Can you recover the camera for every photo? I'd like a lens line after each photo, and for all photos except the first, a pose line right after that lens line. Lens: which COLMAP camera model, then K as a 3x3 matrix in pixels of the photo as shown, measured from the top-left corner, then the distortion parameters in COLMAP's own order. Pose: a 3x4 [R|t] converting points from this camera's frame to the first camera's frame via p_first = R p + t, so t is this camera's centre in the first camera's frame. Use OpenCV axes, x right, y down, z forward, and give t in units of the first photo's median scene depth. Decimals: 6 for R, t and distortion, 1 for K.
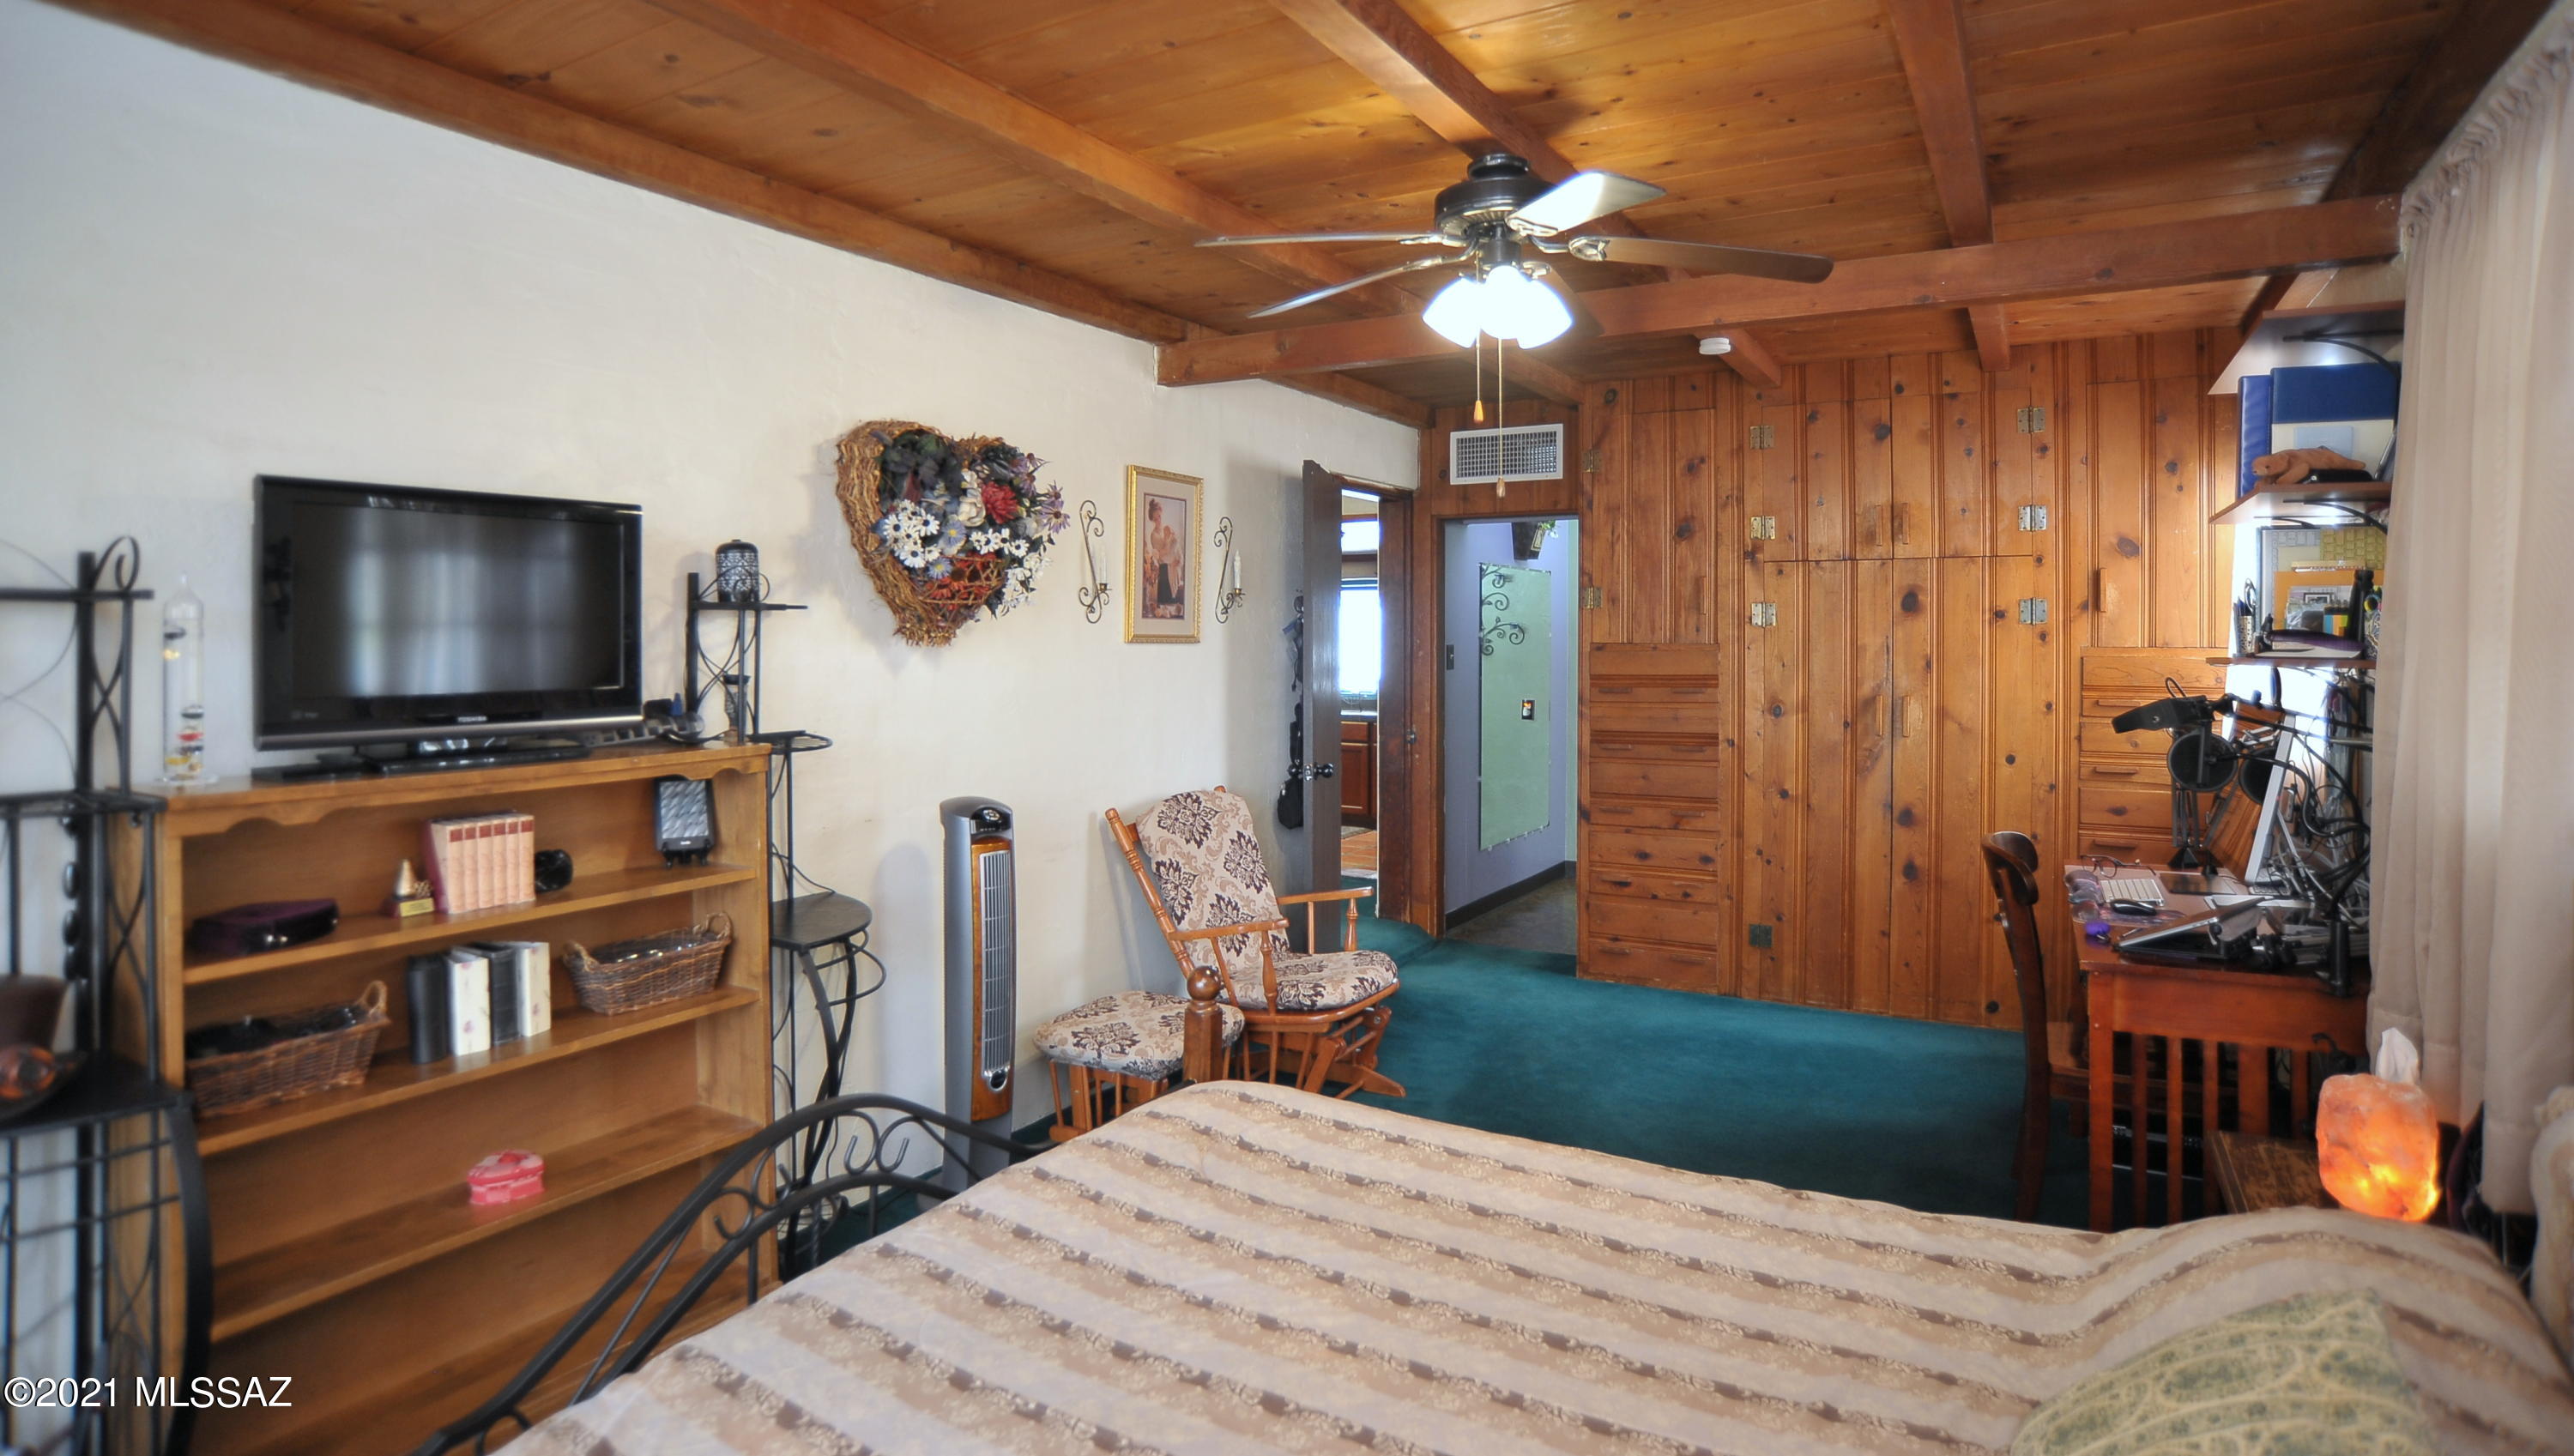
lens RADIAL K [[1321.7, 0, 1287.8], [0, 1321.7, 631.7], [0, 0, 1]] dist [-0.105689, 0.056802]
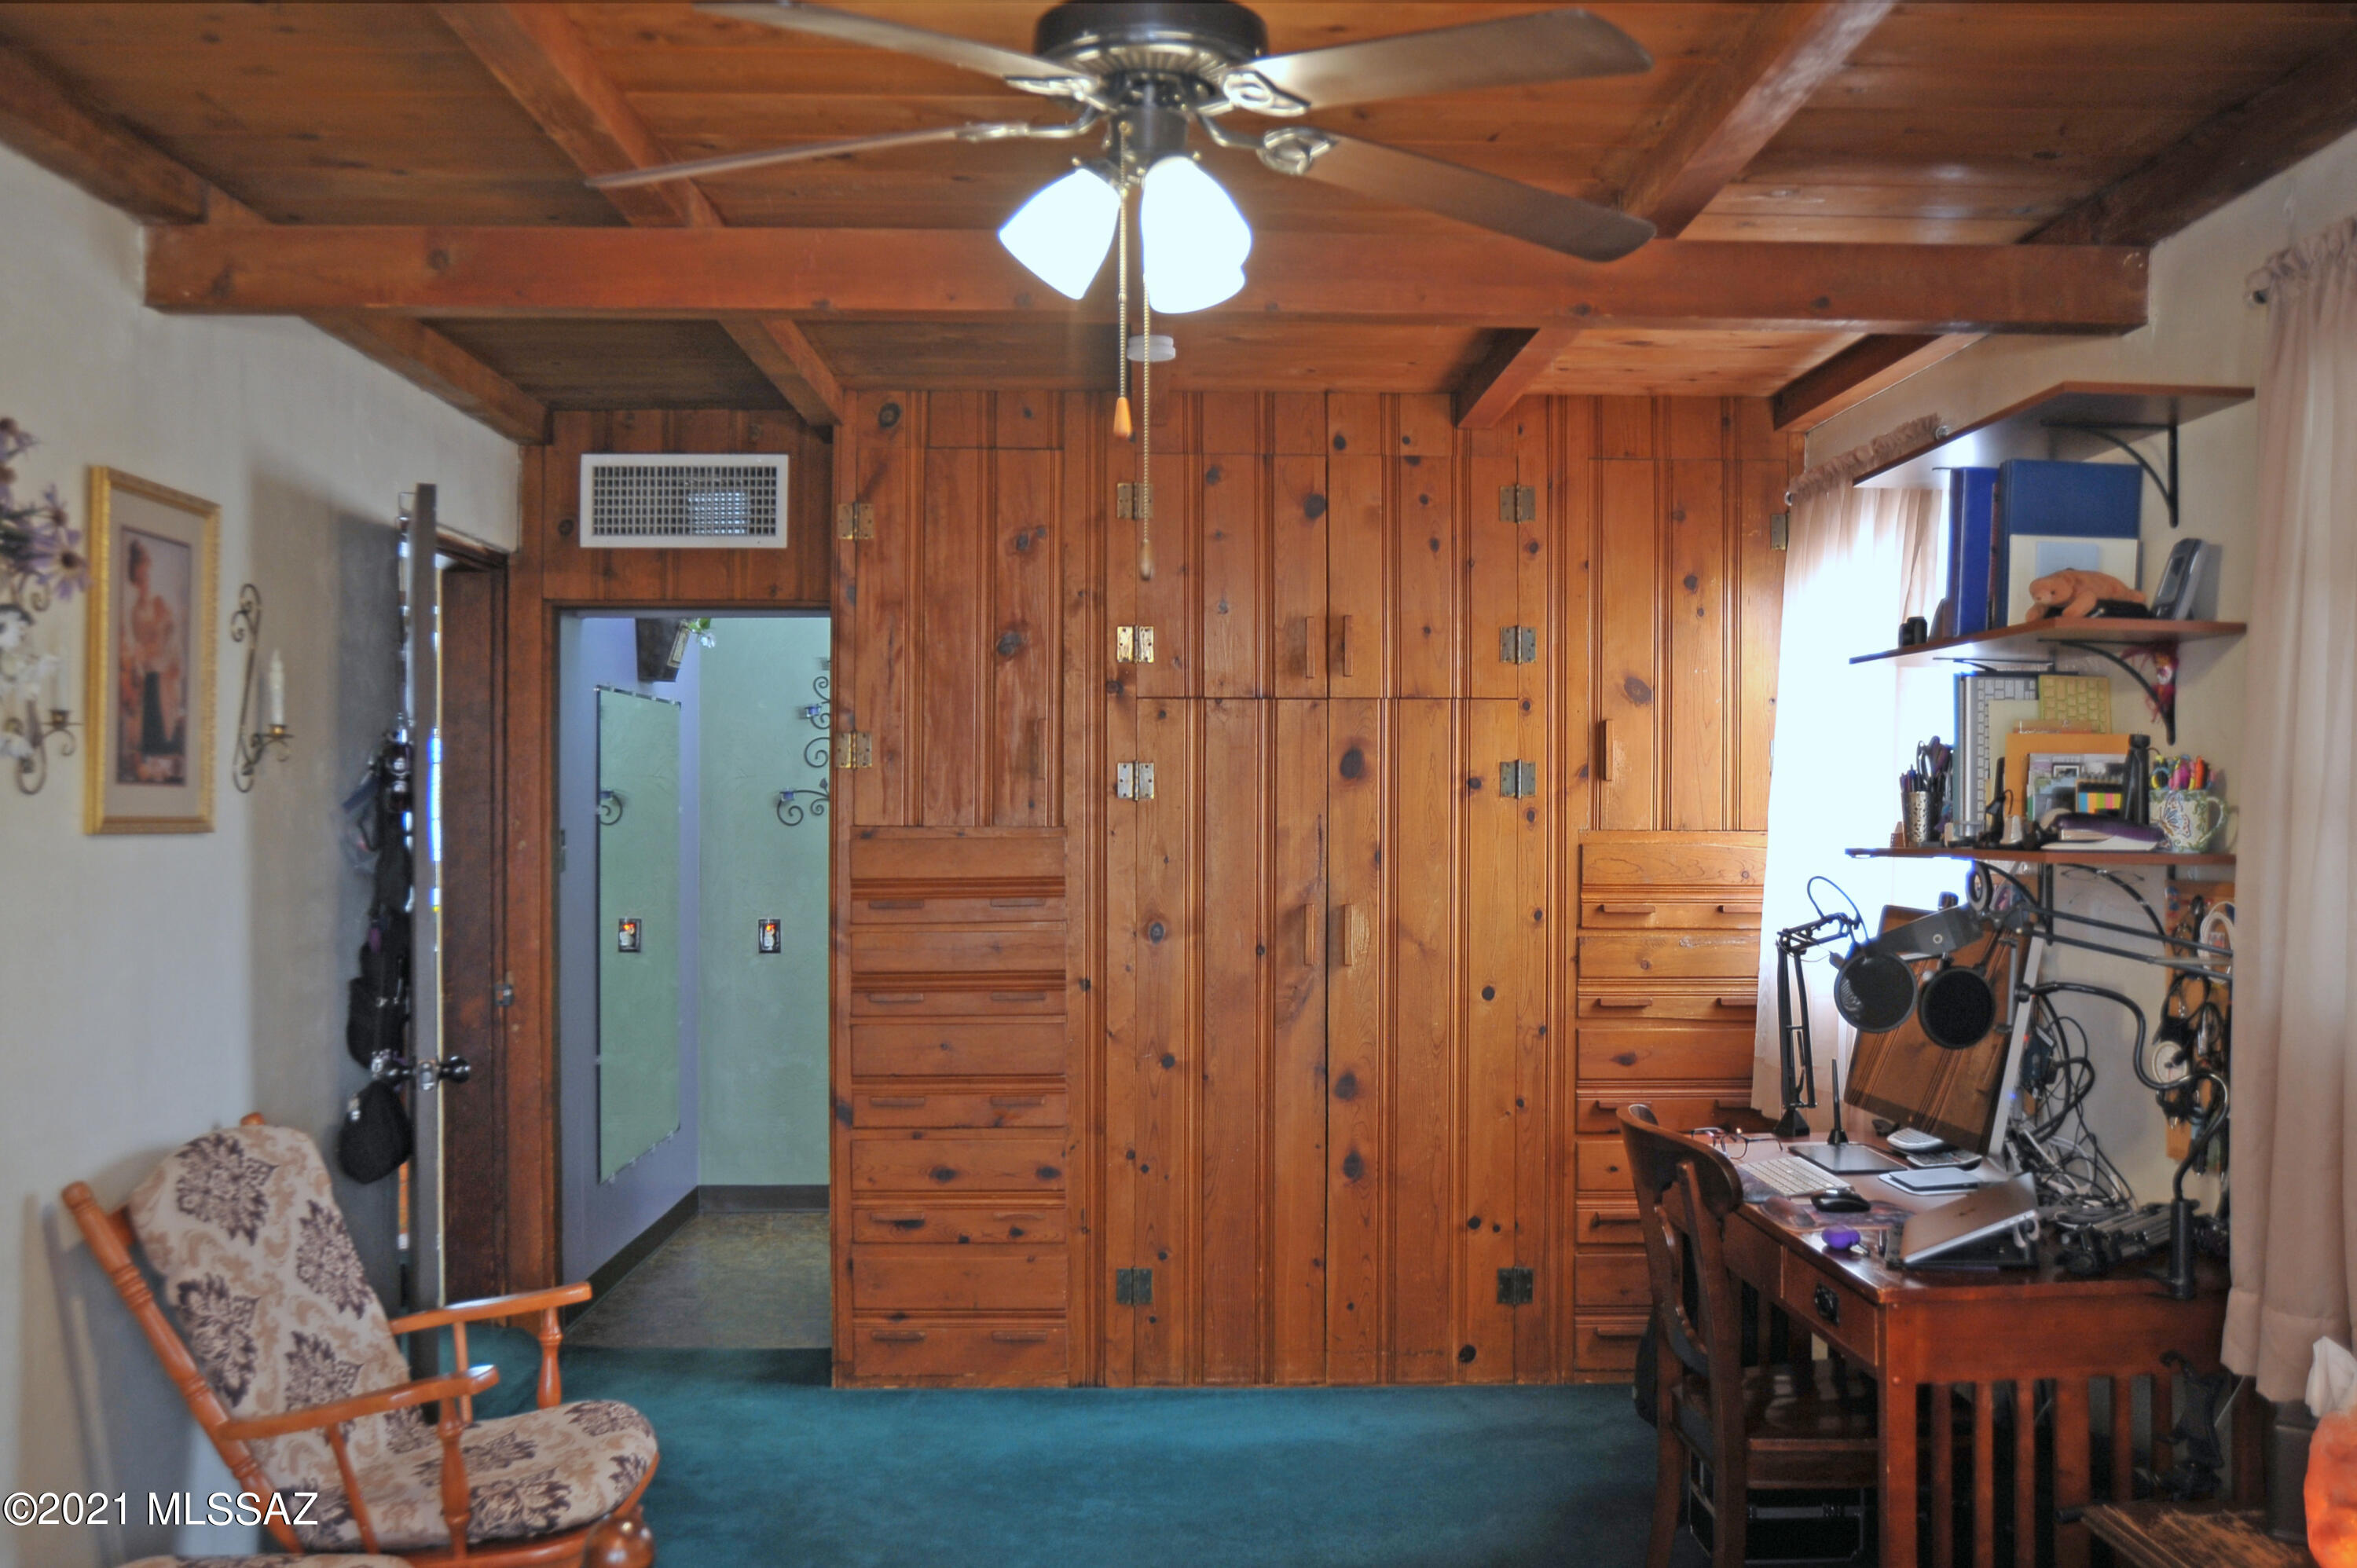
lens RADIAL K [[2064.9, 0, 1181.6], [0, 2064.9, 816.7], [0, 0, 1]] dist [-0.050220, 0.012085]
pose [[0.846957, -0.002997, 0.531654, -0.158501], [-0.002093, 0.999958, 0.008972, -0.004949], [-0.531658, -0.008712, 0.846914, 0.139972]]
